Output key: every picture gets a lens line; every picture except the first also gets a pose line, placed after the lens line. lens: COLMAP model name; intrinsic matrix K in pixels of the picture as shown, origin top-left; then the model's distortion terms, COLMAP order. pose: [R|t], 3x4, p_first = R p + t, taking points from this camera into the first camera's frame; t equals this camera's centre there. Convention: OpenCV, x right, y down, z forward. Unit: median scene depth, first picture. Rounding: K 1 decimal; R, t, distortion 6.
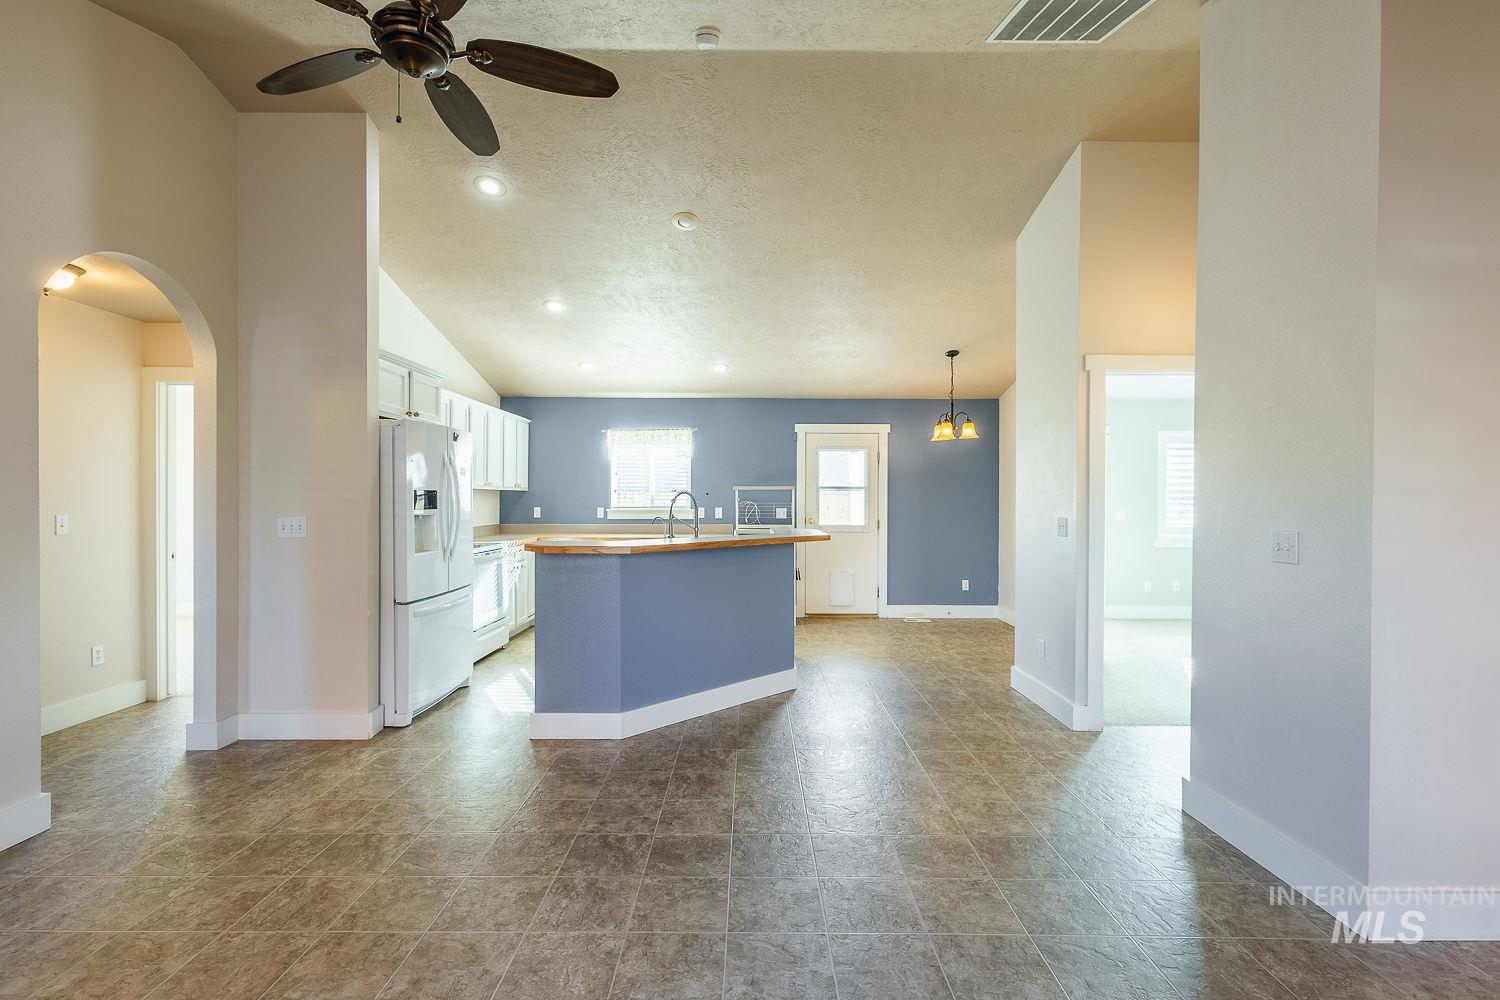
lens RADIAL K [[682.0, 0, 746.6], [0, 682.0, 482.9], [0, 0, 1]] dist [0.001054, -0.000240]
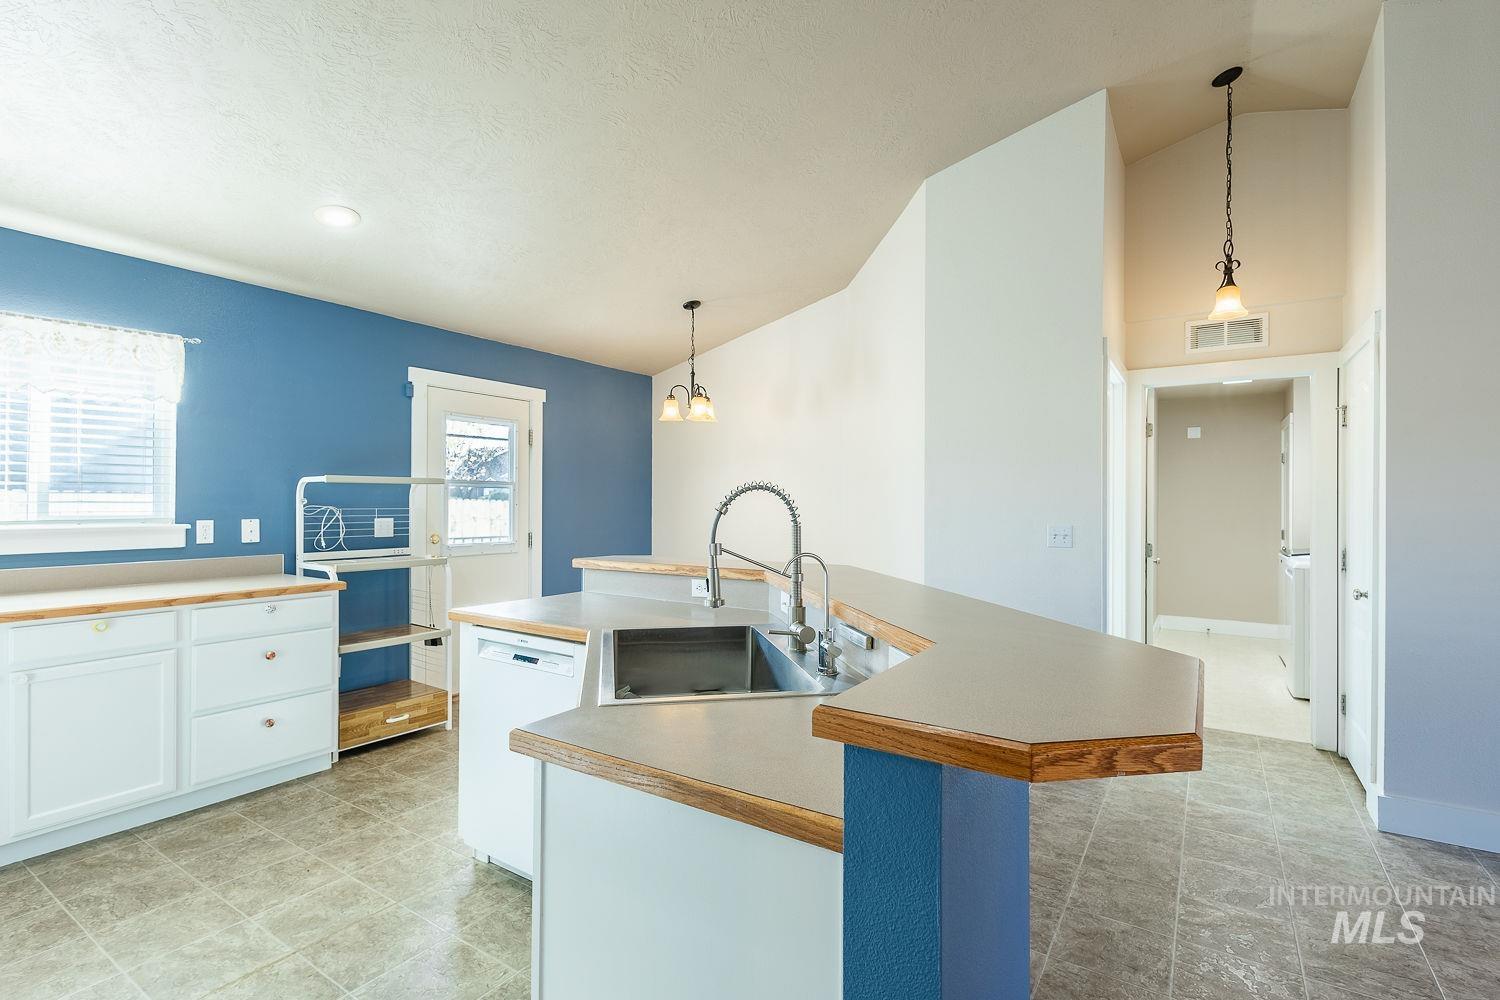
lens RADIAL K [[692.4, 0, 750.0], [0, 692.4, 500.0], [0, 0, 1]] dist [0.000290, -0.000469]
pose [[0.547010, 0.003472, 0.837119, -0.249720], [-0.024210, 0.999639, 0.011674, 0.009362], [-0.836776, -0.026652, 0.546896, 0.458118]]
